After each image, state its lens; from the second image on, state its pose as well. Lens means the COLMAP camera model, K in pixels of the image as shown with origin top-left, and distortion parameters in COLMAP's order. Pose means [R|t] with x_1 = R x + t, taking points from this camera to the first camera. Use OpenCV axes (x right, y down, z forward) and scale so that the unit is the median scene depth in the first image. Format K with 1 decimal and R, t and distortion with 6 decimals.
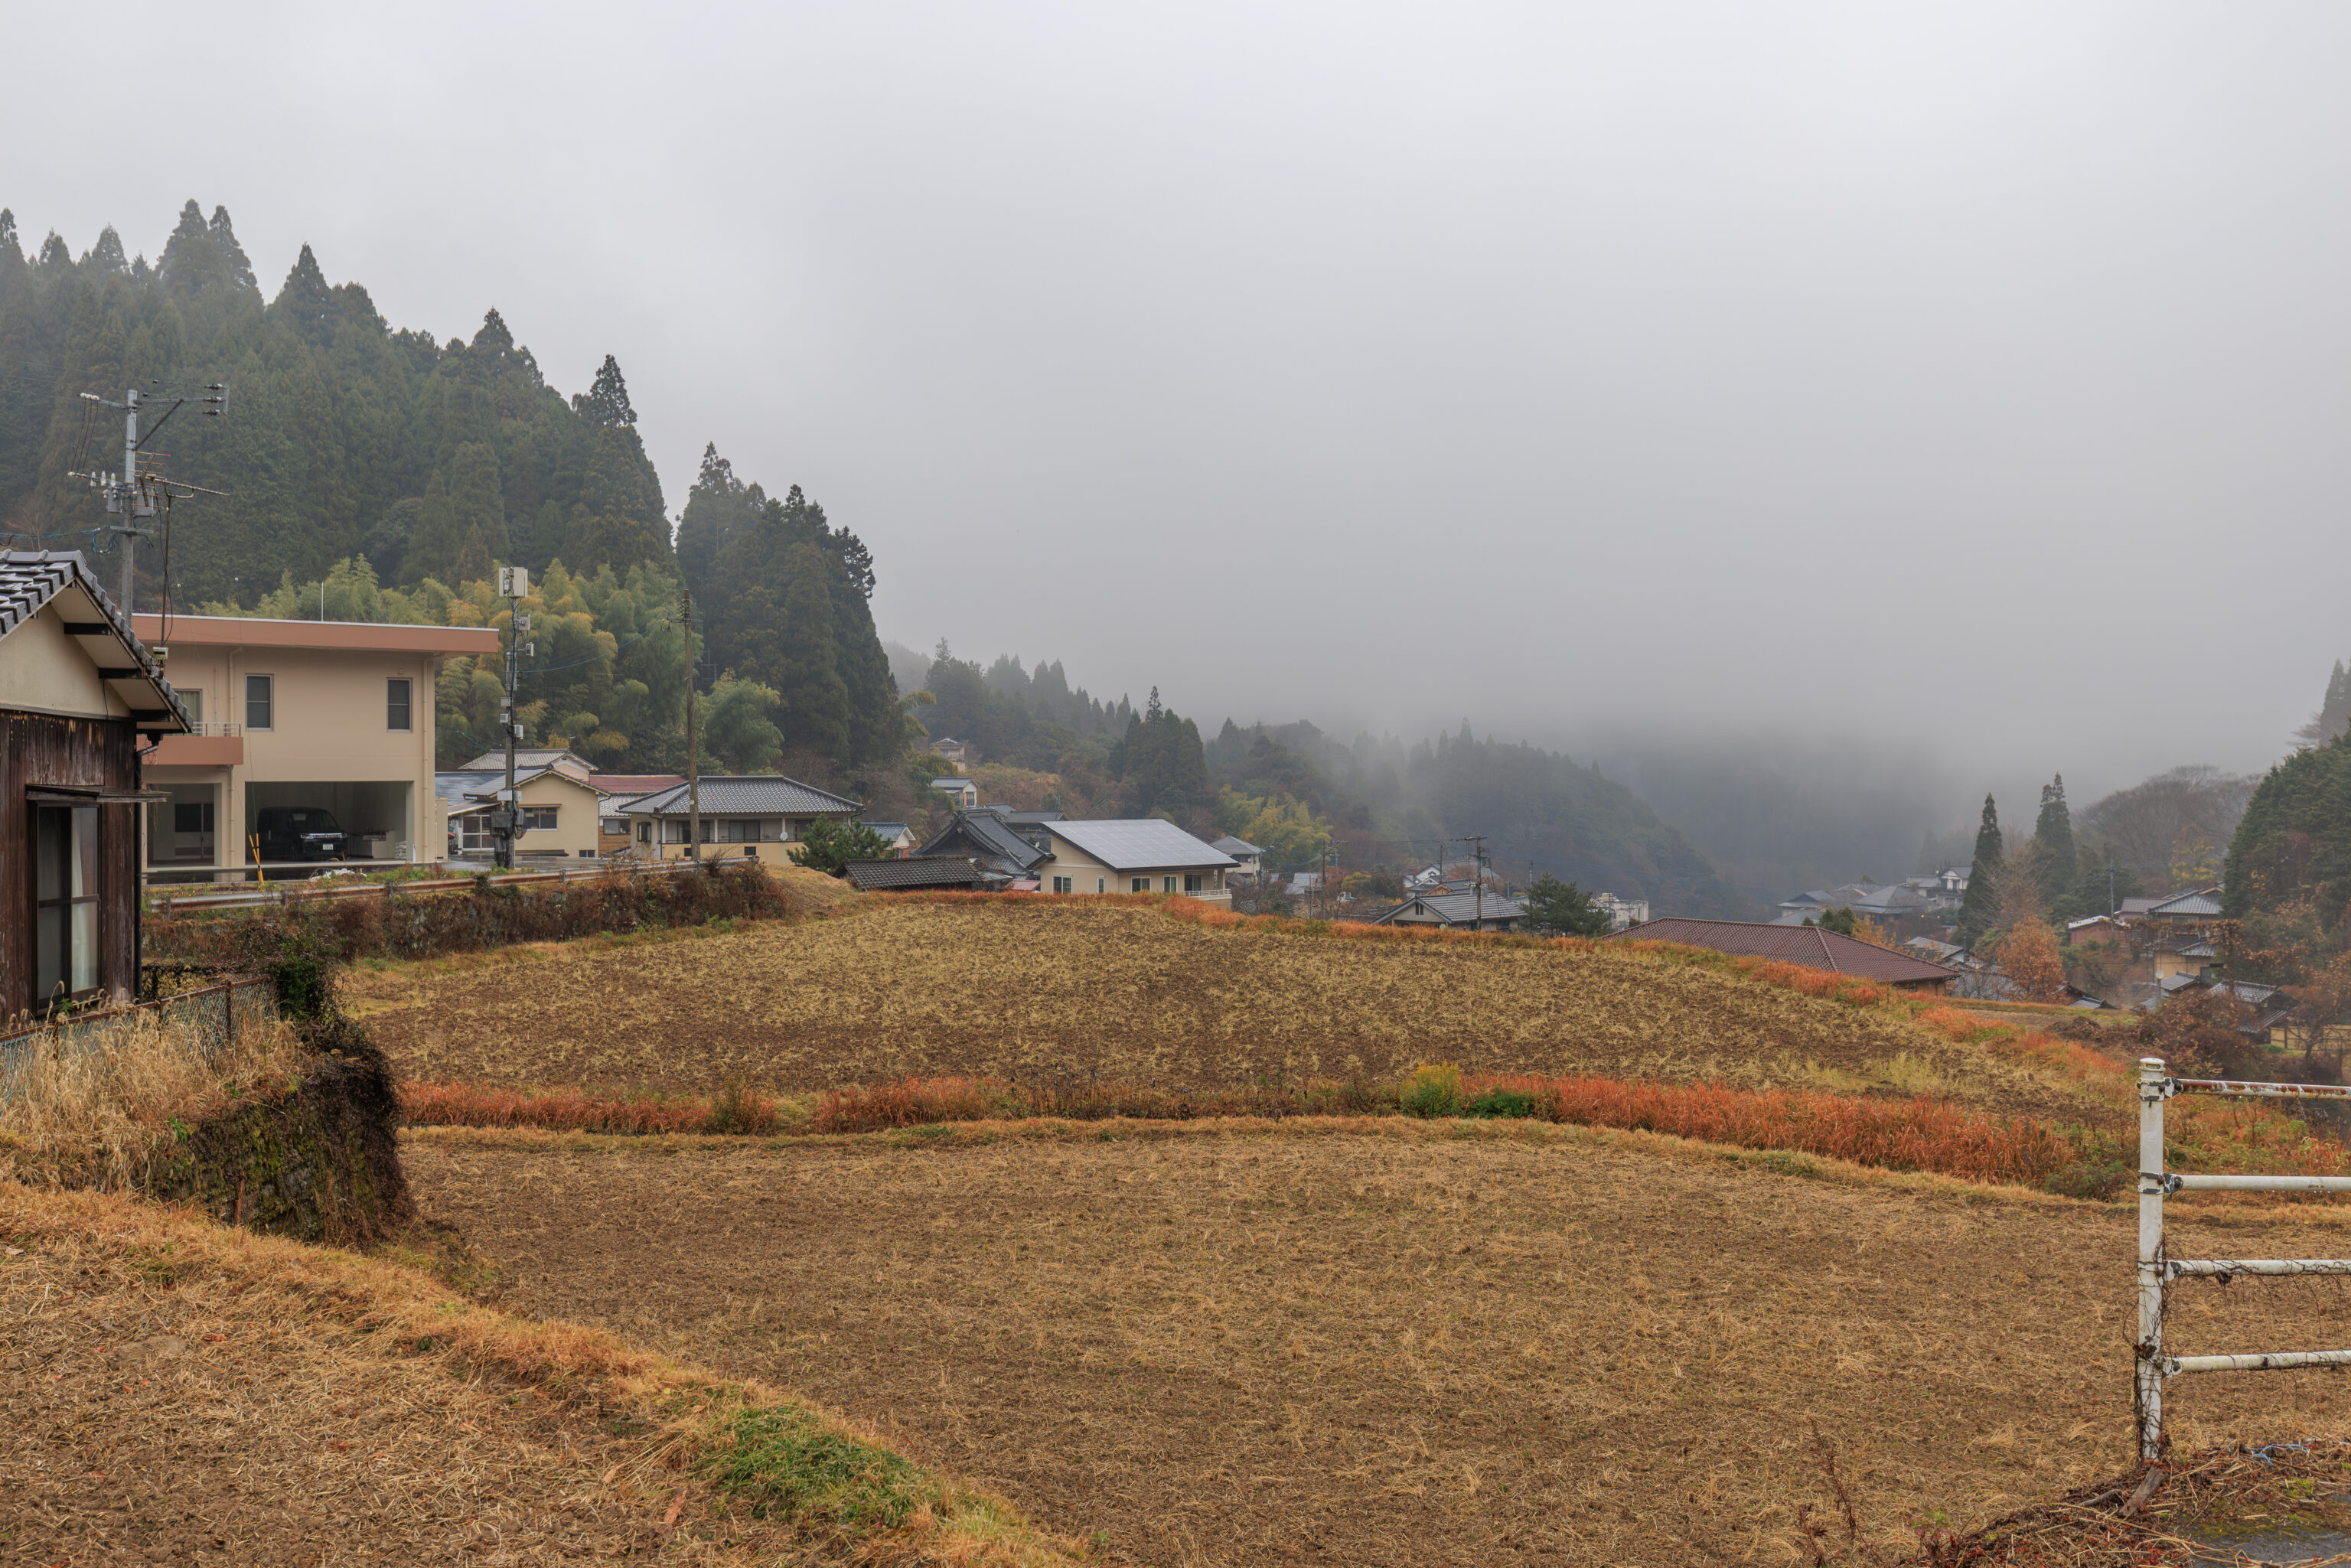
lens RADIAL K [[2253.0, 0, 1175.5], [0, 2253.0, 784.0], [0, 0, 1]] dist [0.015653, 0.004434]
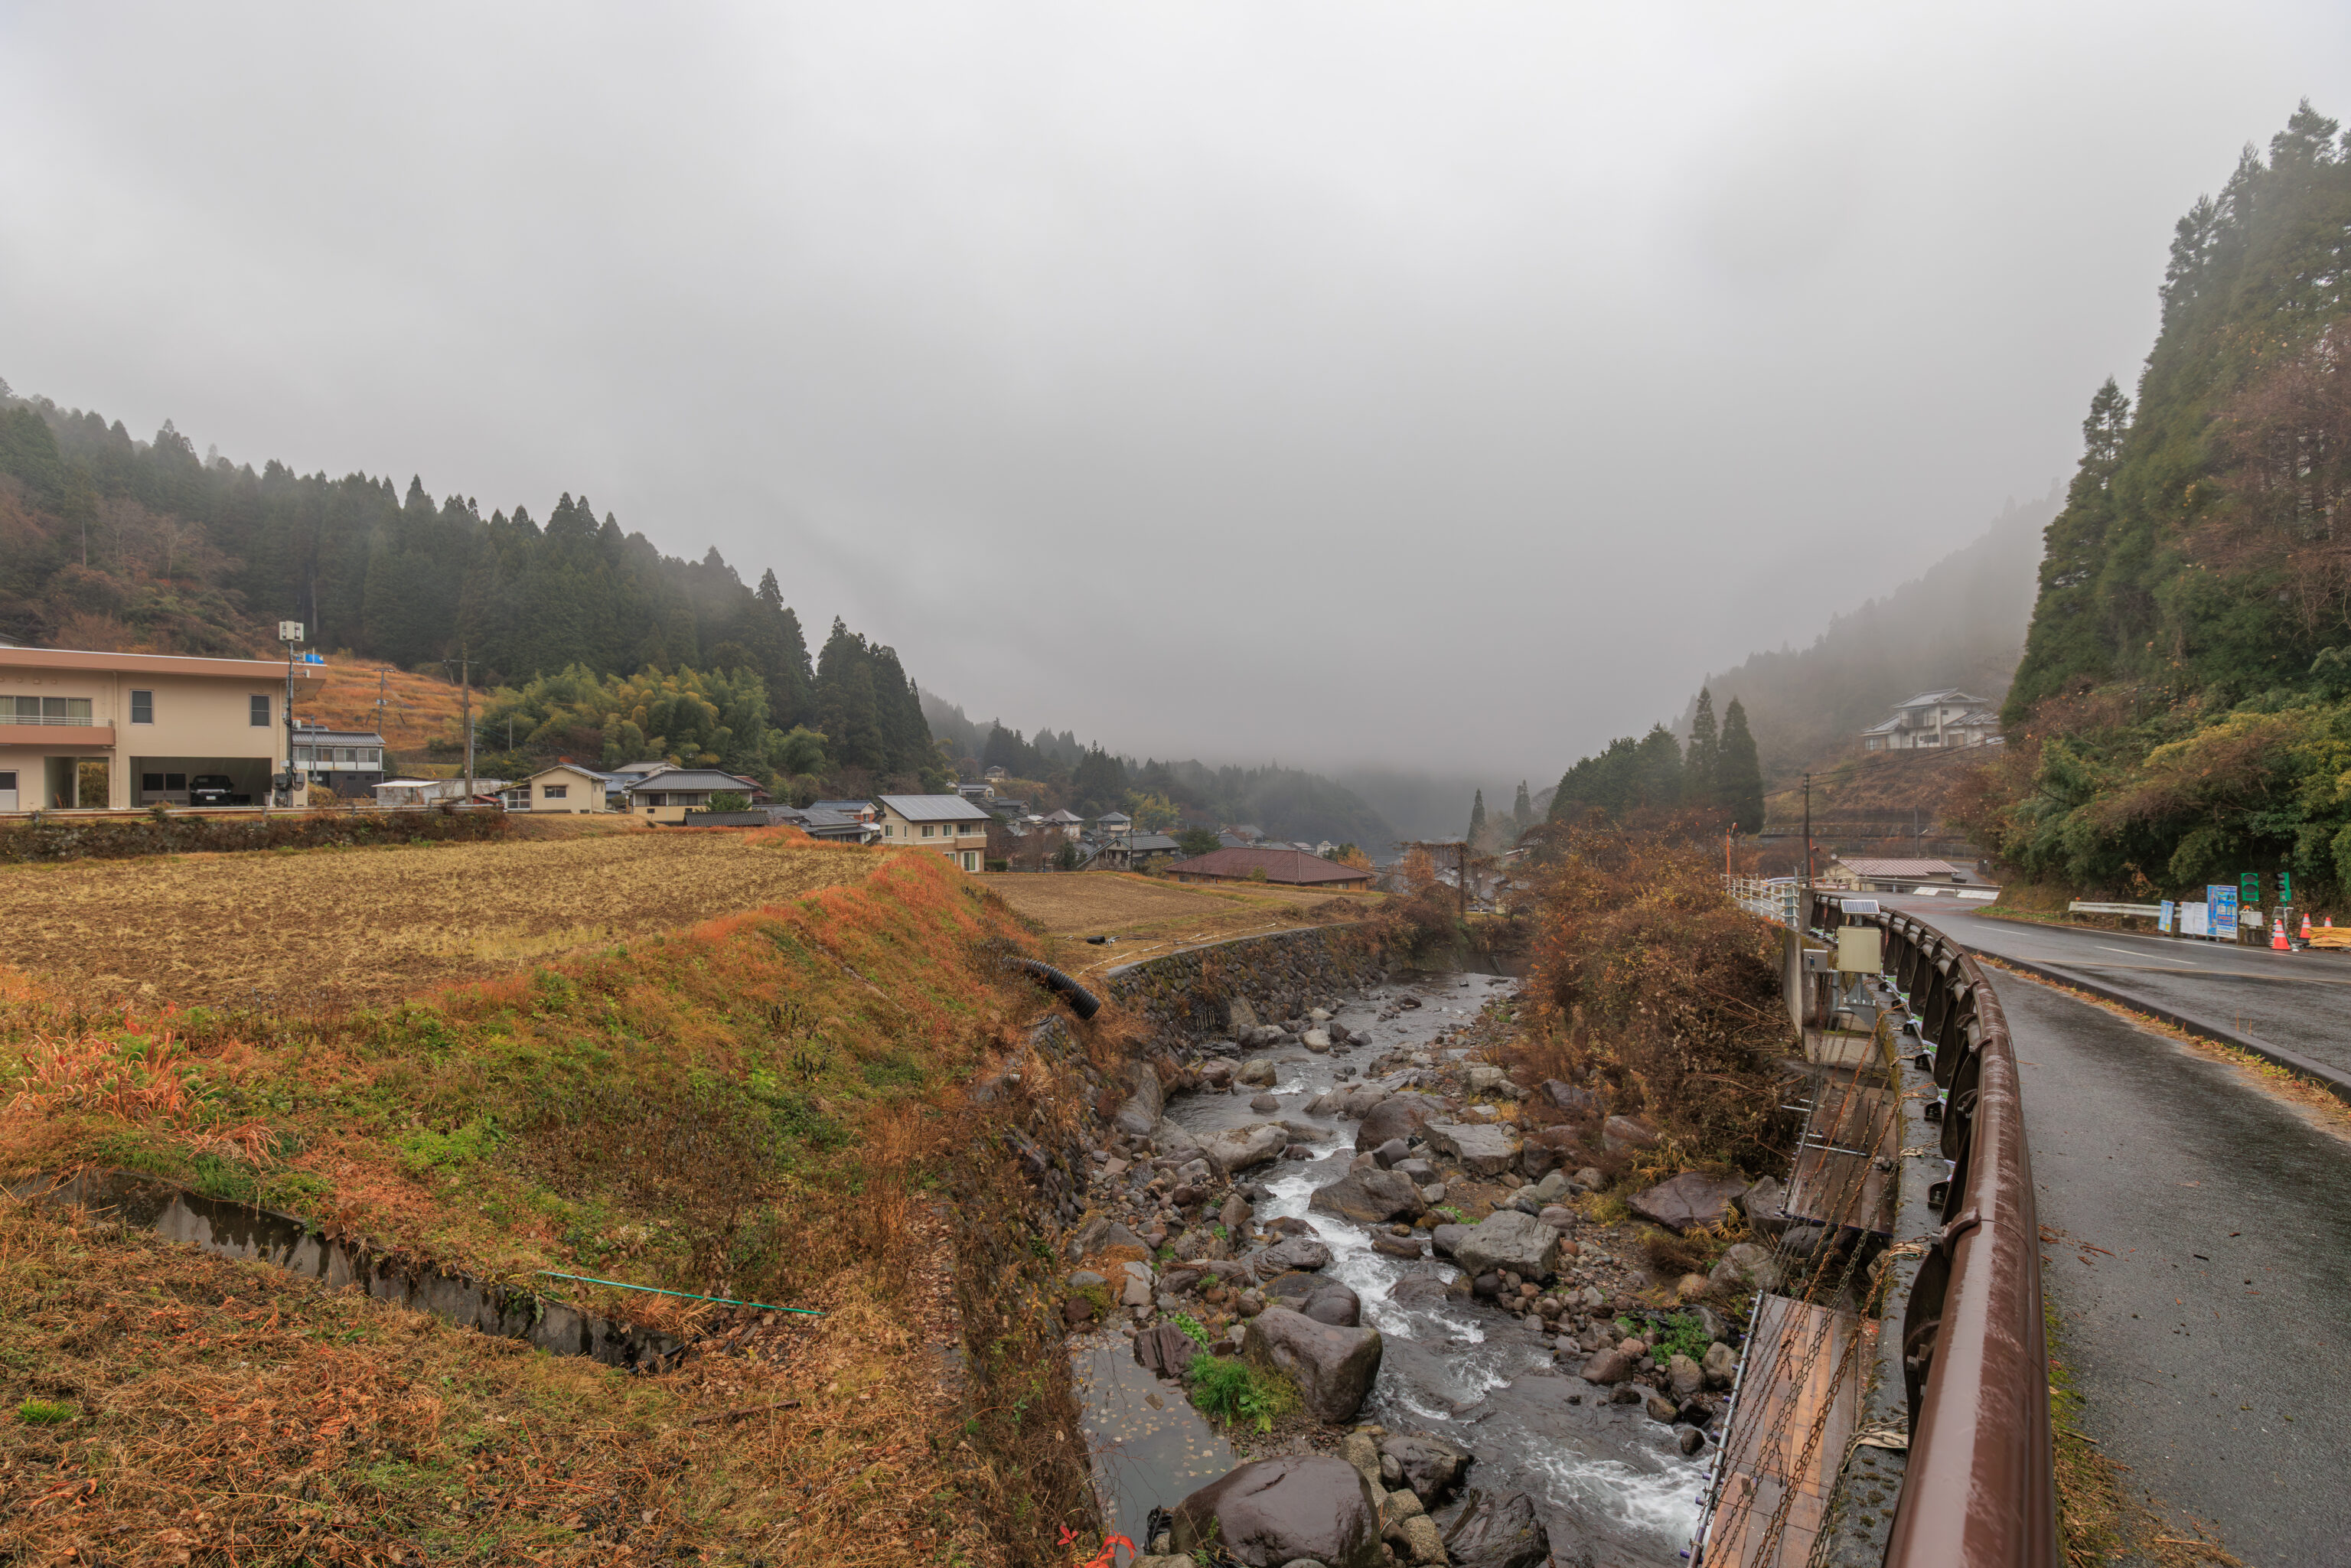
lens RADIAL K [[1059.4, 0, 1175.5], [0, 1059.4, 784.0], [0, 0, 1]] dist [0.000871, 0.000621]
pose [[0.999932, -0.005062, 0.010546, 0.130768], [0.005148, 0.999954, -0.008138, 0.011490], [-0.010504, 0.008191, 0.999911, 0.095072]]
